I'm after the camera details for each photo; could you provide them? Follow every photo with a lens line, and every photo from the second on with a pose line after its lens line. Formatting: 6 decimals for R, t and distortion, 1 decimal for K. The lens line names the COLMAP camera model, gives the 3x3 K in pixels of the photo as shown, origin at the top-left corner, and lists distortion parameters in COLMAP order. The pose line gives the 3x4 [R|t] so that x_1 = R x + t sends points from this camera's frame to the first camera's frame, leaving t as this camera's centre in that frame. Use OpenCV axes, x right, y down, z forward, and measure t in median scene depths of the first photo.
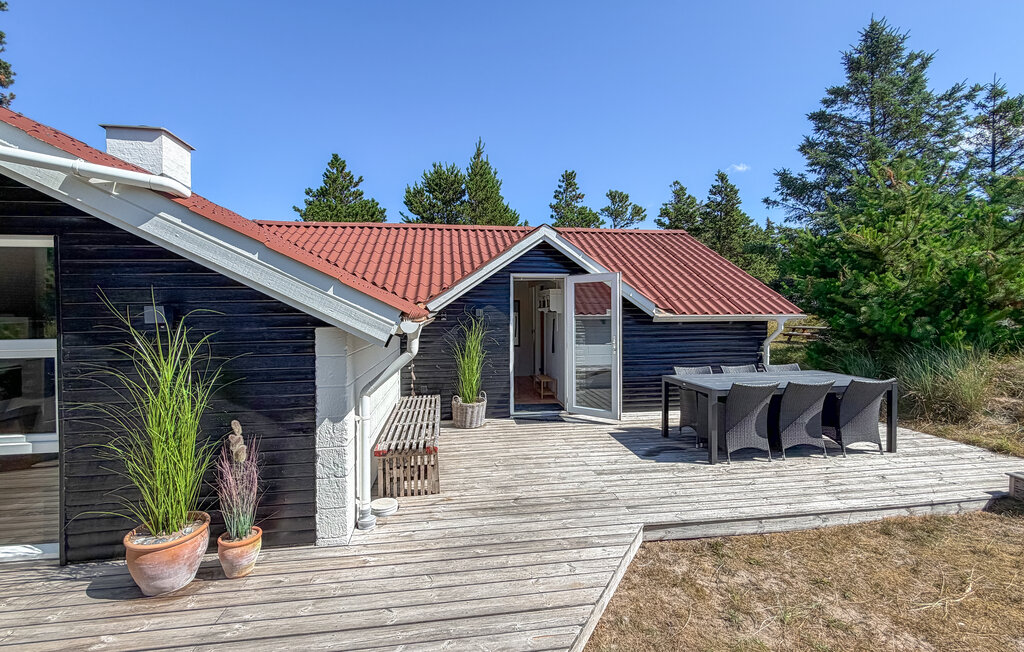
lens RADIAL K [[434.5, 0, 510.4], [0, 434.5, 318.0], [0, 0, 1]] dist [0.000858, 0.000232]
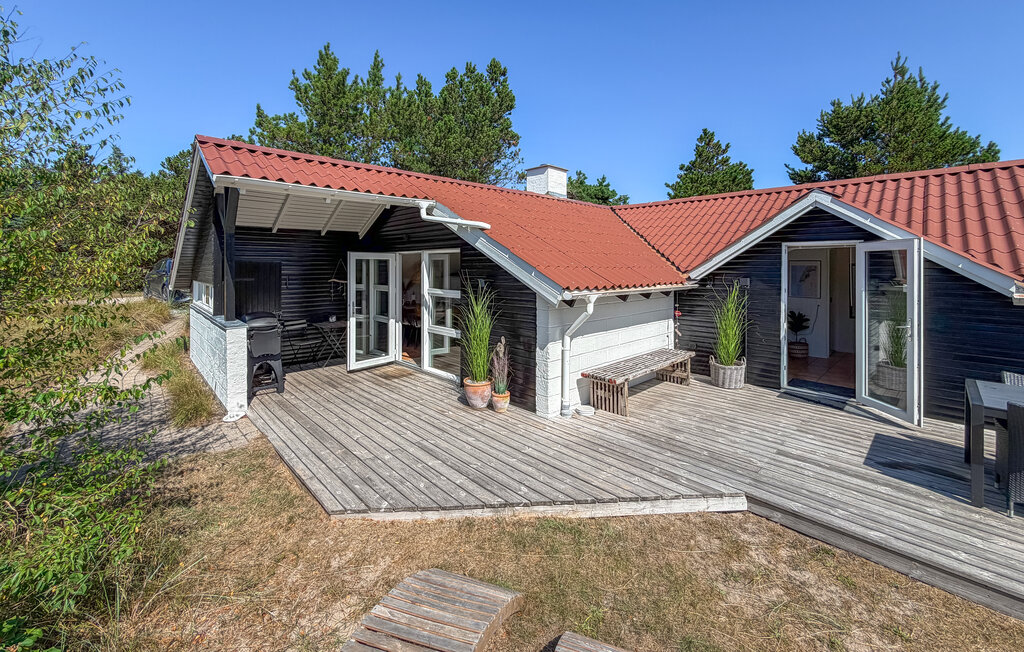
lens RADIAL K [[418.1, 0, 512.0], [0, 418.1, 265.8], [0, 0, 1]] dist [0.000180, 0.000050]
pose [[0.575918, 0.010887, -0.817435, 0.613756], [-0.016696, 0.999859, 0.001554, -0.060648], [0.817337, 0.012753, 0.576018, -0.056581]]
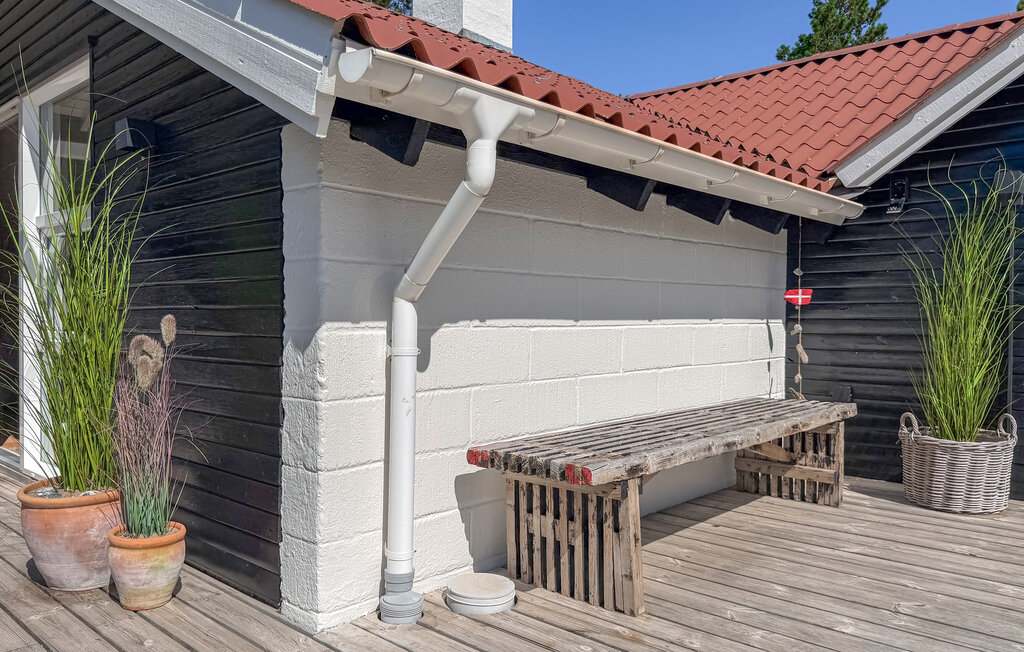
lens RADIAL K [[752.5, 0, 512.0], [0, 752.5, 326.0], [0, 0, 1]] dist [0.101064, -0.142921]
pose [[0.628883, 0.020094, -0.777240, 0.214776], [-0.021278, 0.999736, 0.008630, 0.145638], [0.777208, 0.011111, 0.629145, 0.465845]]
